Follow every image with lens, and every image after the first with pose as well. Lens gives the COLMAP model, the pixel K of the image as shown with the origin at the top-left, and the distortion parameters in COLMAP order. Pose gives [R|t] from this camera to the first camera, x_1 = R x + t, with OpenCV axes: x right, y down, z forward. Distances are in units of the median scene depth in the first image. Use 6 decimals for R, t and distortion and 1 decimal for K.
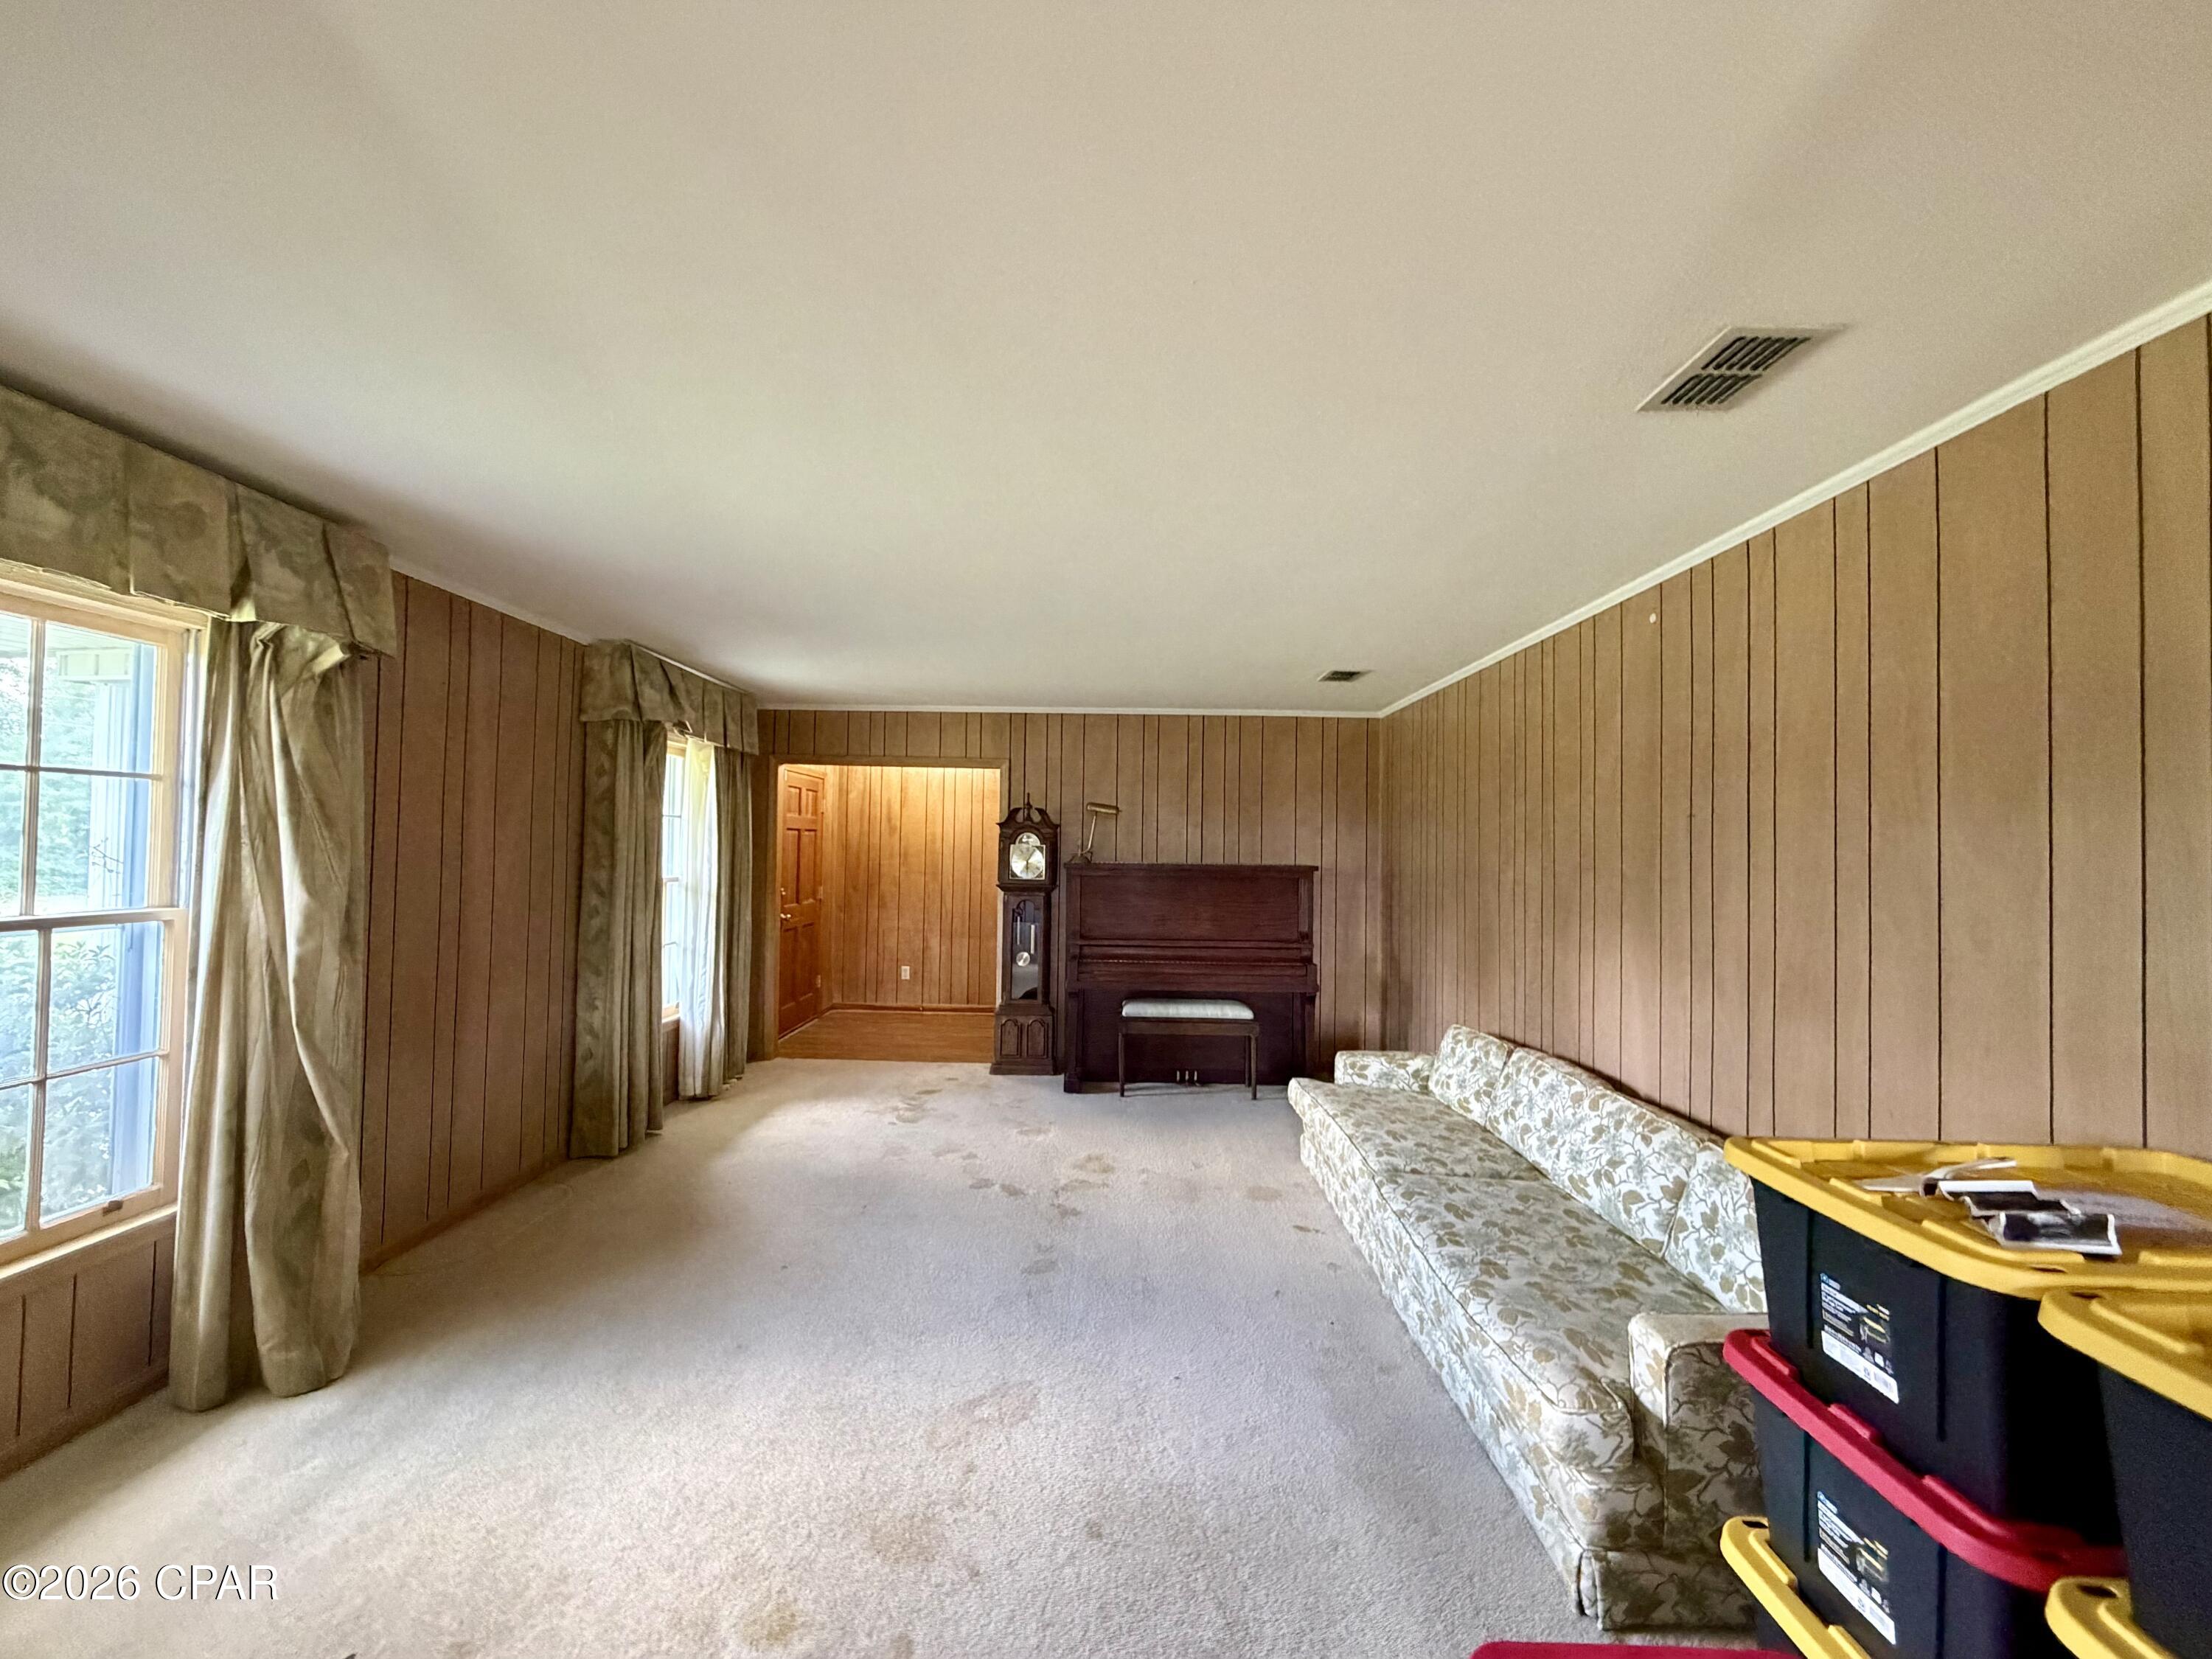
lens RADIAL K [[882.4, 0, 1108.2], [0, 882.4, 832.1], [0, 0, 1]] dist [0.000503, -0.000075]
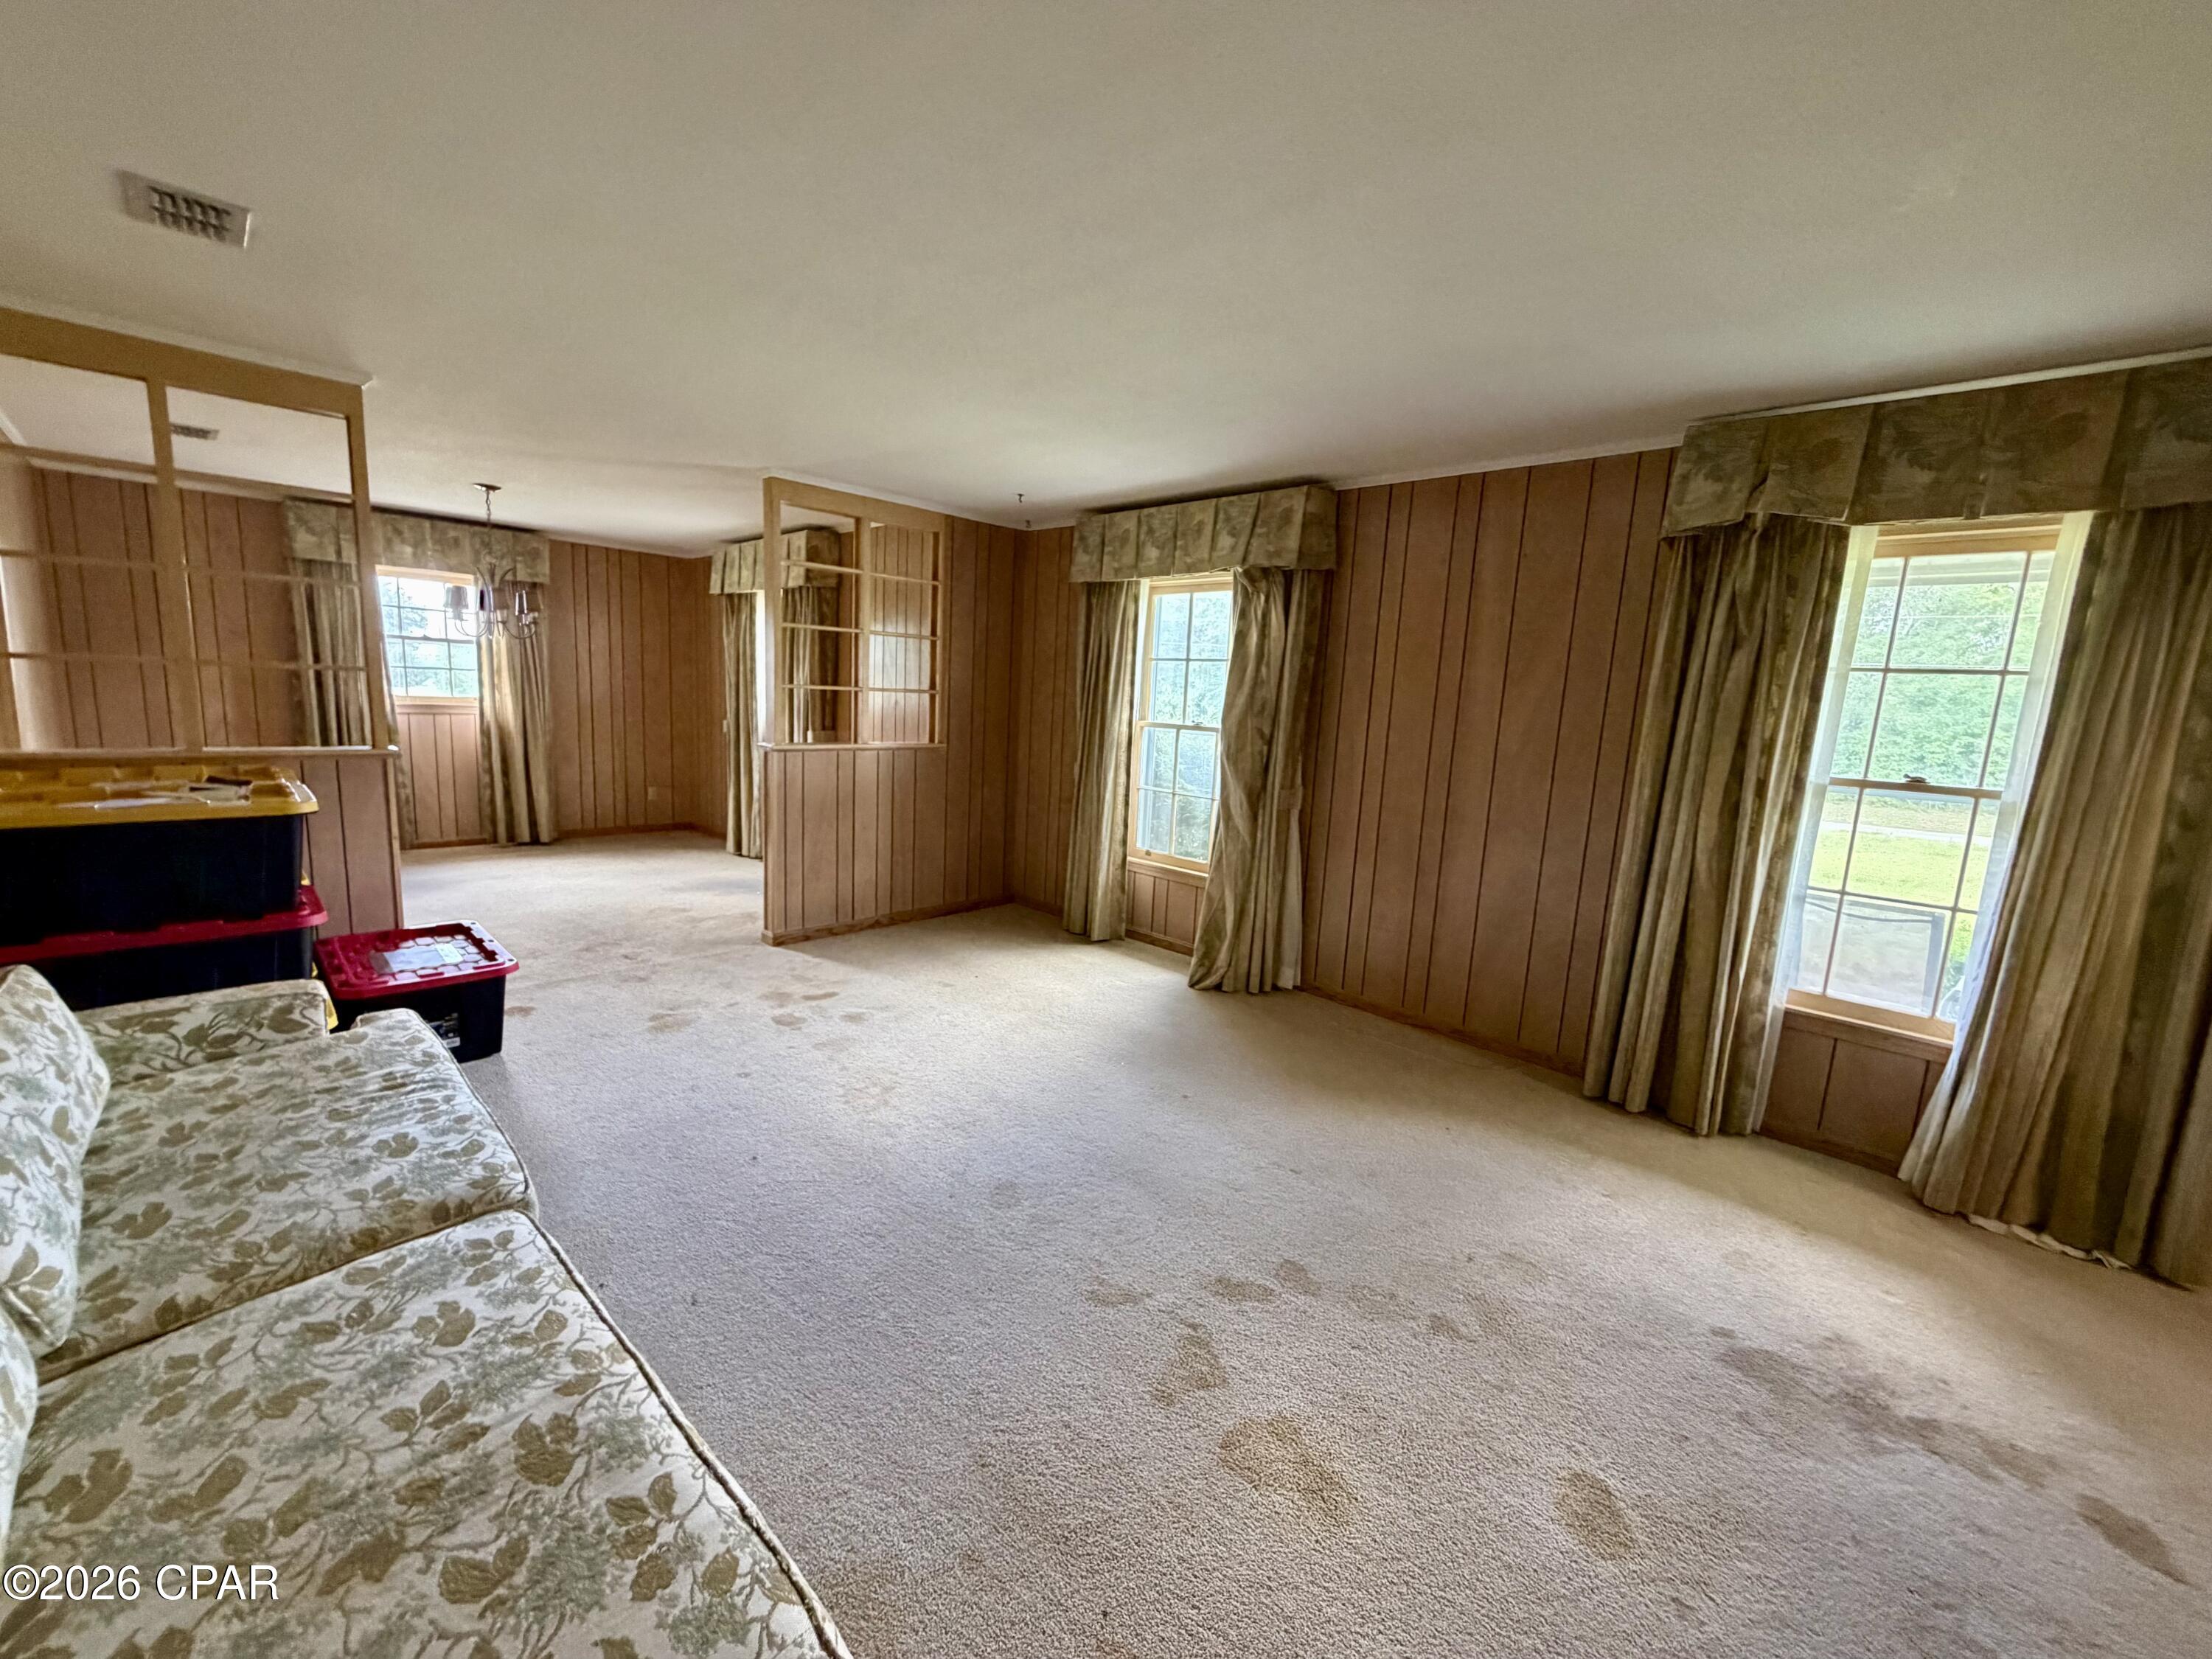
lens RADIAL K [[882.4, 0, 1107.2], [0, 882.4, 826.3], [0, 0, 1]] dist [0.000503, -0.000075]
pose [[-0.689141, 0.060580, -0.722091, 0.499847], [-0.050631, 0.990038, 0.131380, 0.055804], [0.722857, 0.127099, -0.679208, 1.860127]]
